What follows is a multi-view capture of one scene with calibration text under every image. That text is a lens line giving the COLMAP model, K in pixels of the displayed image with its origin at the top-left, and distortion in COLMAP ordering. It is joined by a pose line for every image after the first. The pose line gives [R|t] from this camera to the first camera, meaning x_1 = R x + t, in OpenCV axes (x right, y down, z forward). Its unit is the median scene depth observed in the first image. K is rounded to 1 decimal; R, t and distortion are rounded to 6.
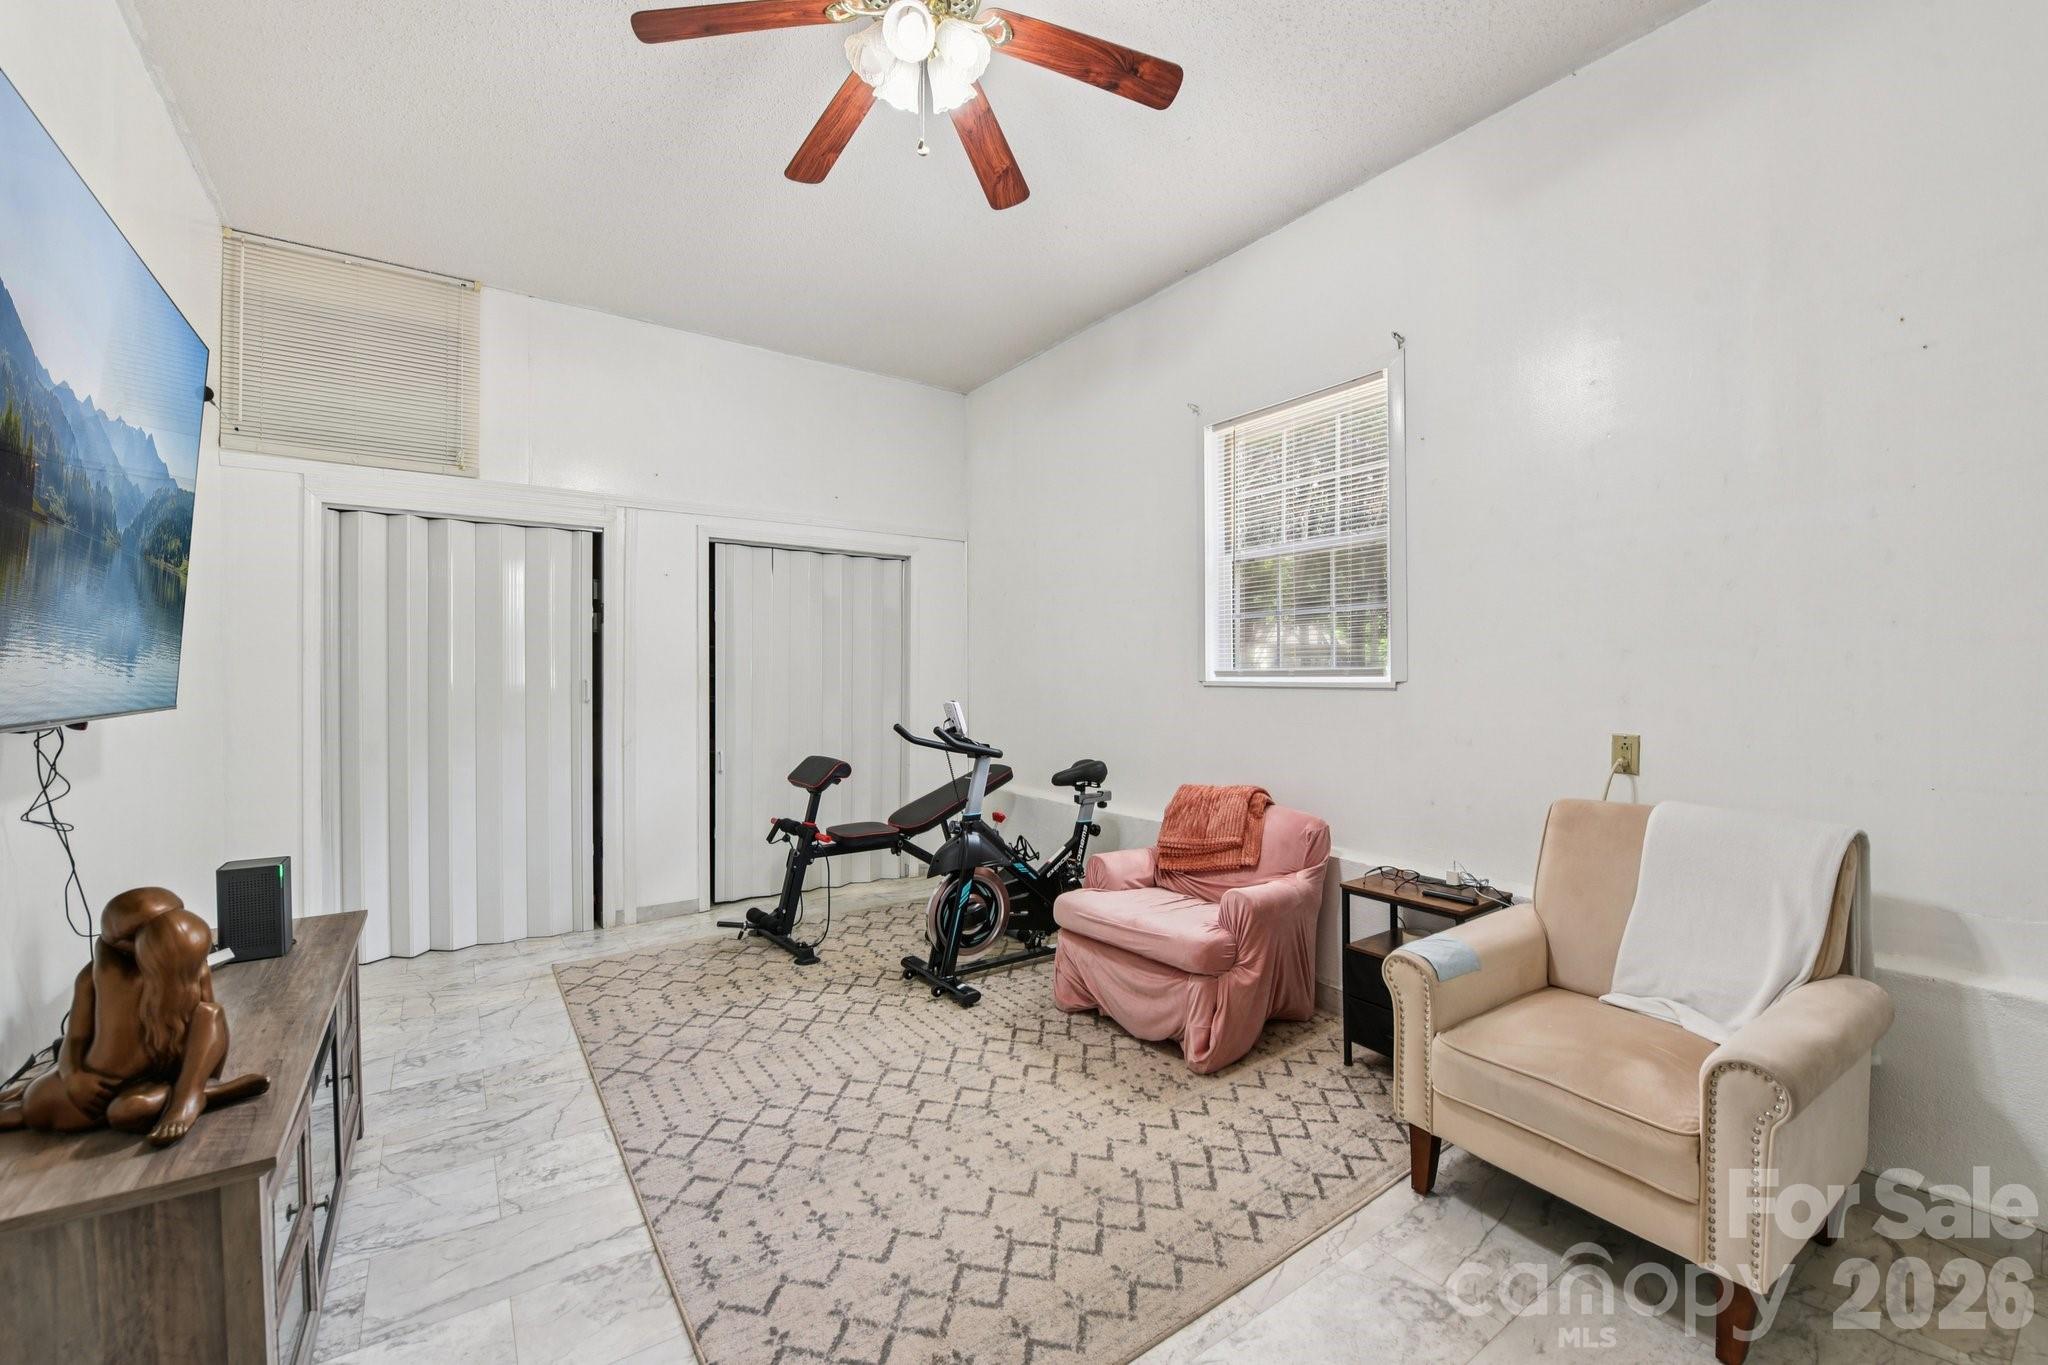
lens RADIAL K [[827.6, 0, 1027.8], [0, 827.6, 684.4], [0, 0, 1]] dist [-0.015508, -0.000886]
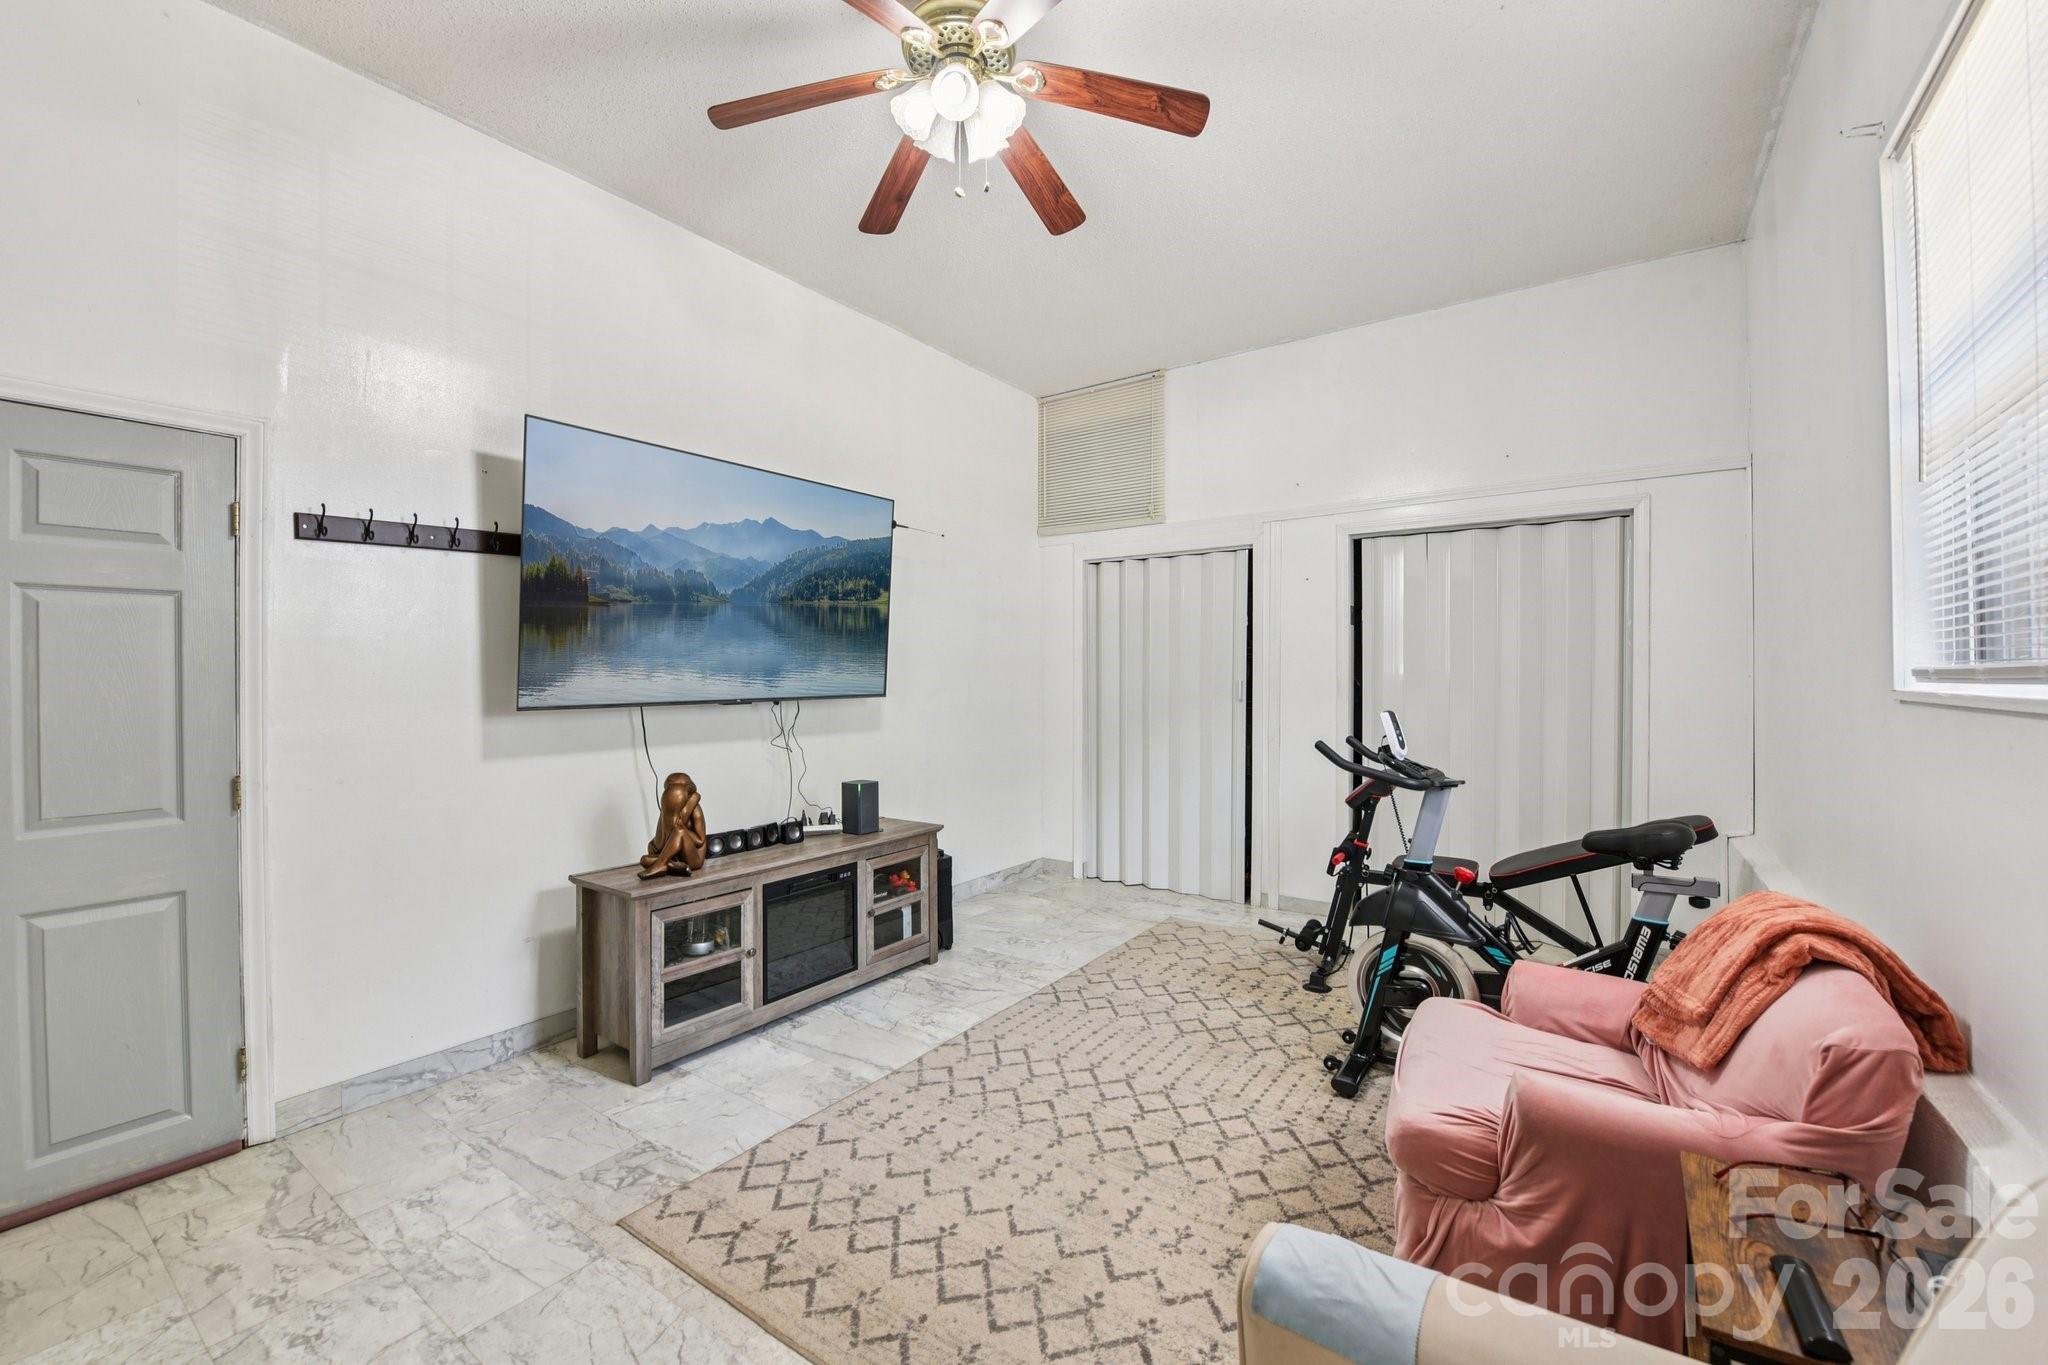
lens RADIAL K [[833.3, 0, 1026.6], [0, 833.3, 676.6], [0, 0, 1]] dist [-0.015609, -0.000322]
pose [[0.336697, 0.000002, -0.941613, 0.615104], [-0.006496, 0.999976, -0.002320, -0.009930], [0.941591, 0.006898, 0.336689, 0.472394]]
